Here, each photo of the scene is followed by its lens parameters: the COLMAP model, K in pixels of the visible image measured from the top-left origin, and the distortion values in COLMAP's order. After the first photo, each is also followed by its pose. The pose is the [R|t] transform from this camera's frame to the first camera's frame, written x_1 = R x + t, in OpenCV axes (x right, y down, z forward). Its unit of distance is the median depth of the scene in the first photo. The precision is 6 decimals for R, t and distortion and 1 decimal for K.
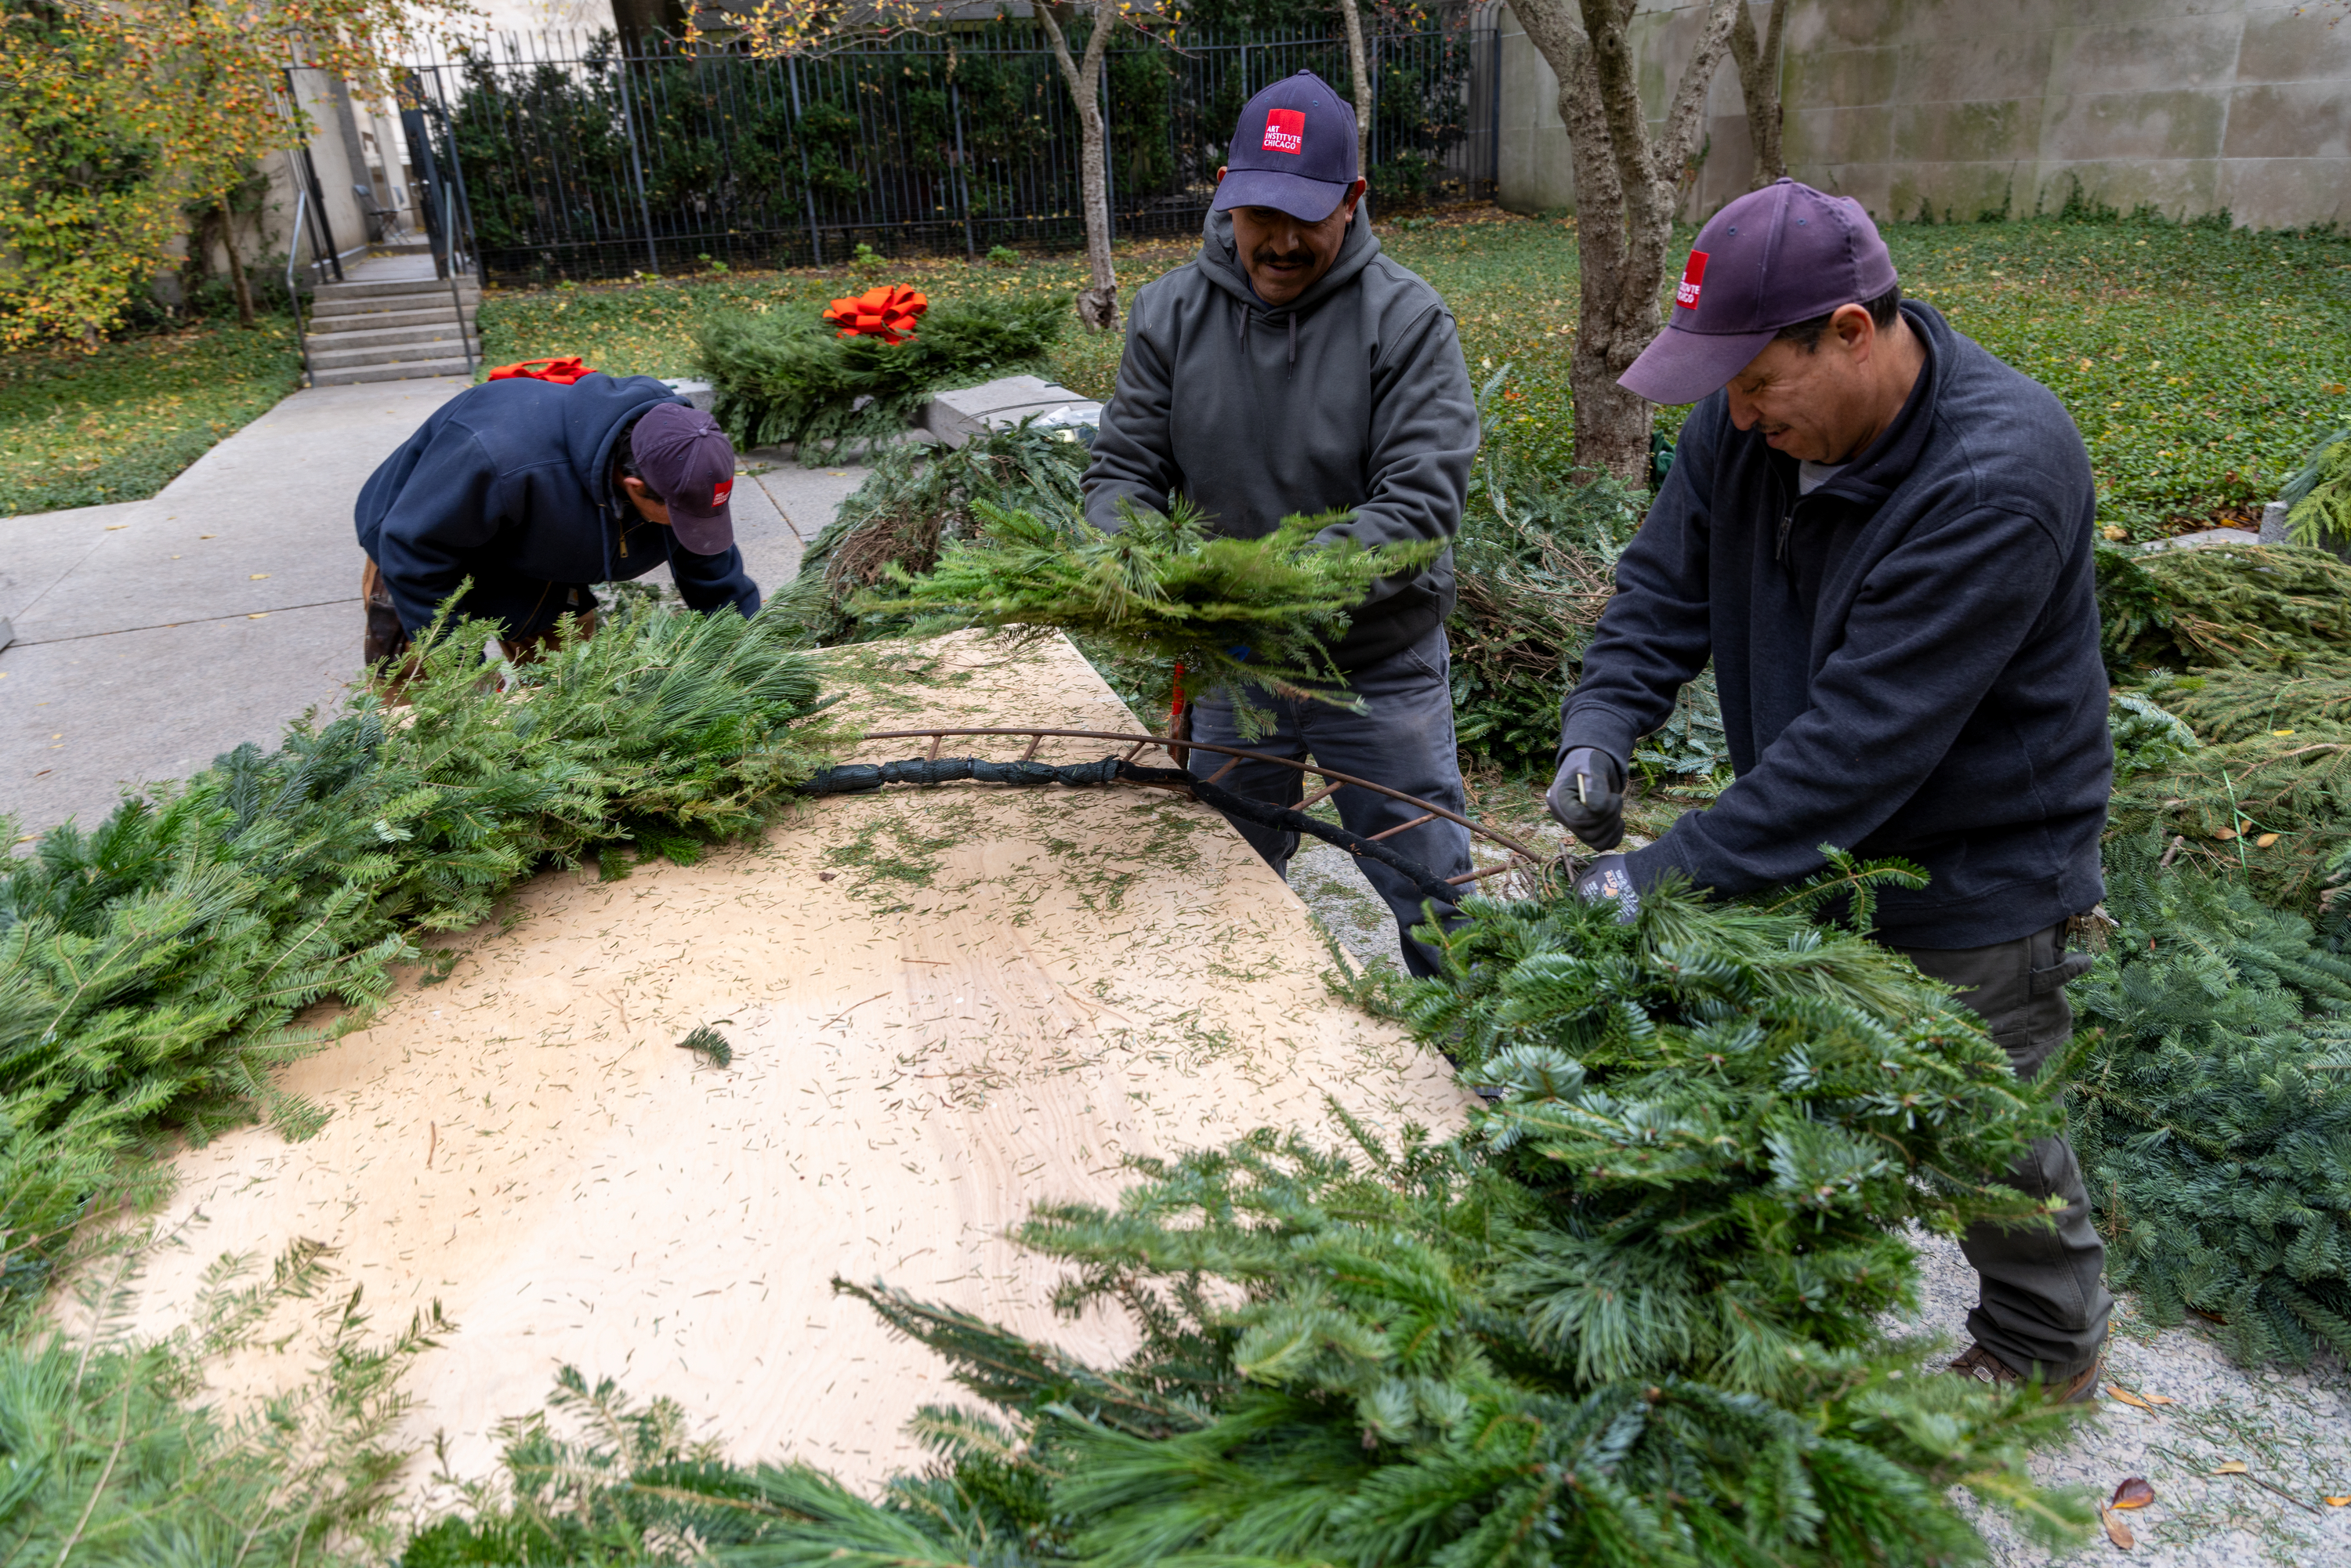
lens RADIAL K [[1567.9, 0, 1177.8], [0, 1567.9, 786.4], [0, 0, 1]] dist [-0.002363, 0.001129]
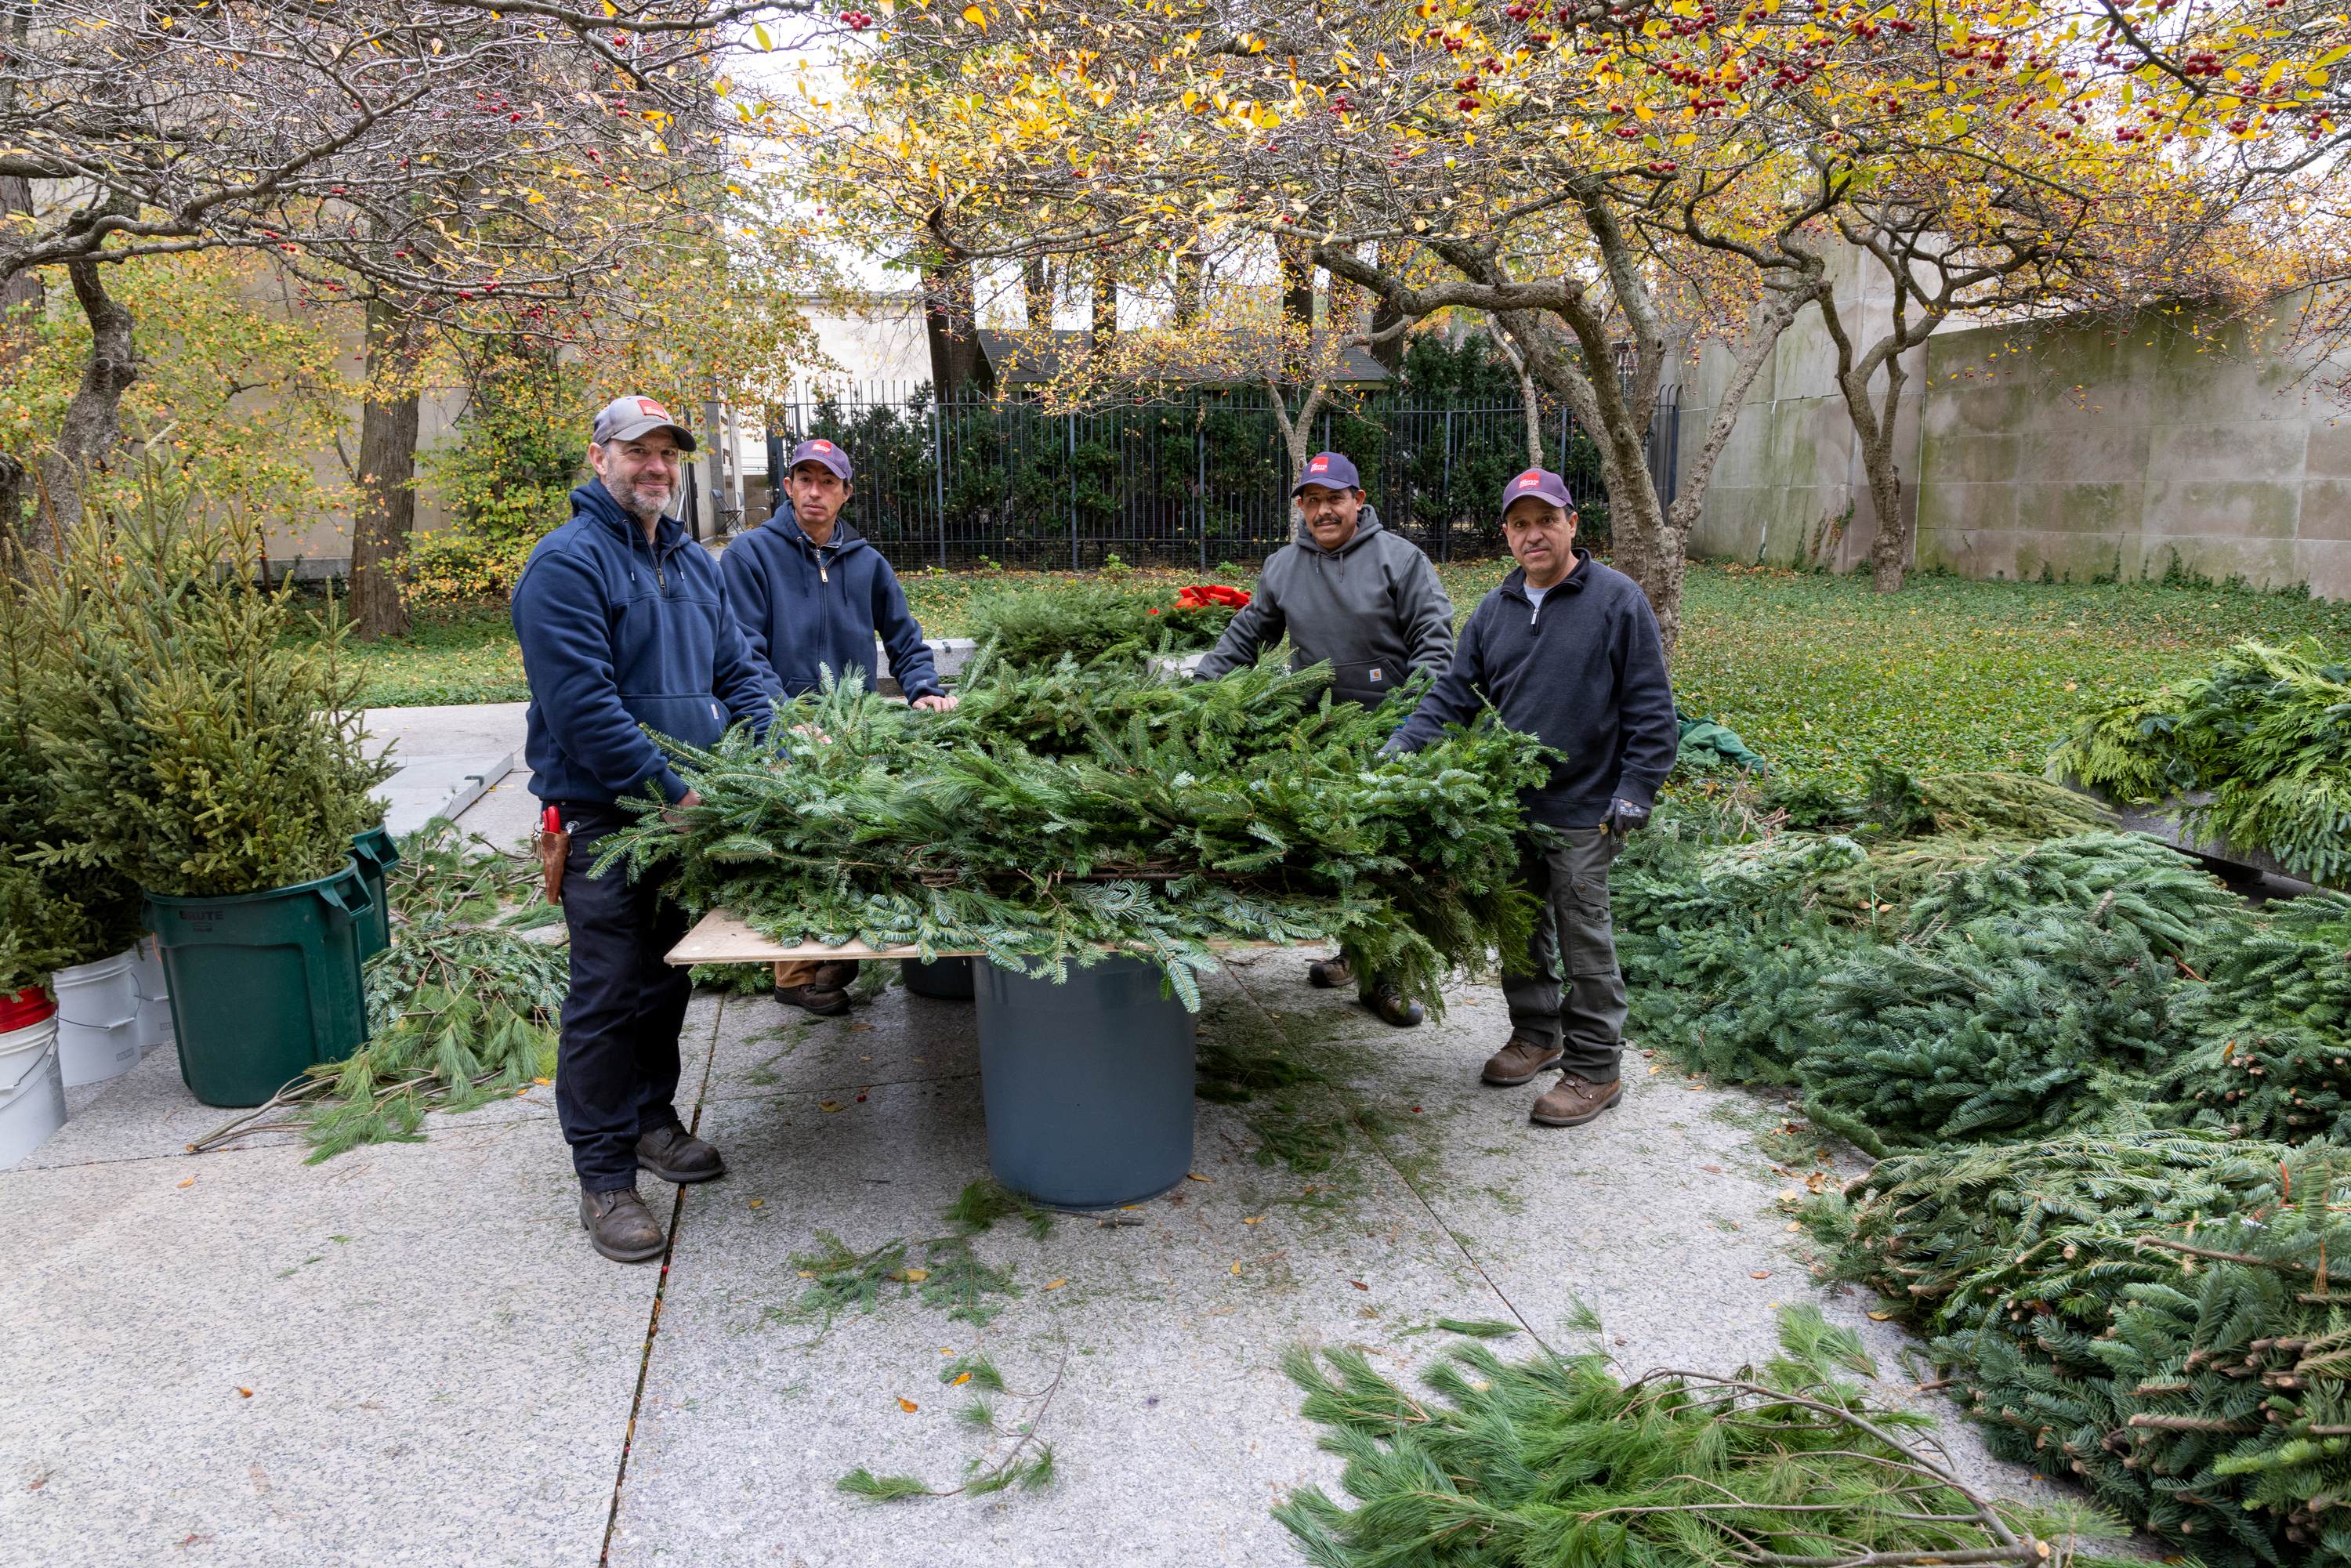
lens RADIAL K [[1567.9, 0, 1185.1], [0, 1567.9, 794.7], [0, 0, 1]] dist [-0.002363, 0.001129]
pose [[0.988202, 0.070199, -0.136118, 0.040586], [-0.094900, 0.978247, -0.184461, 0.068092], [0.120208, 0.195202, 0.973368, -0.170920]]
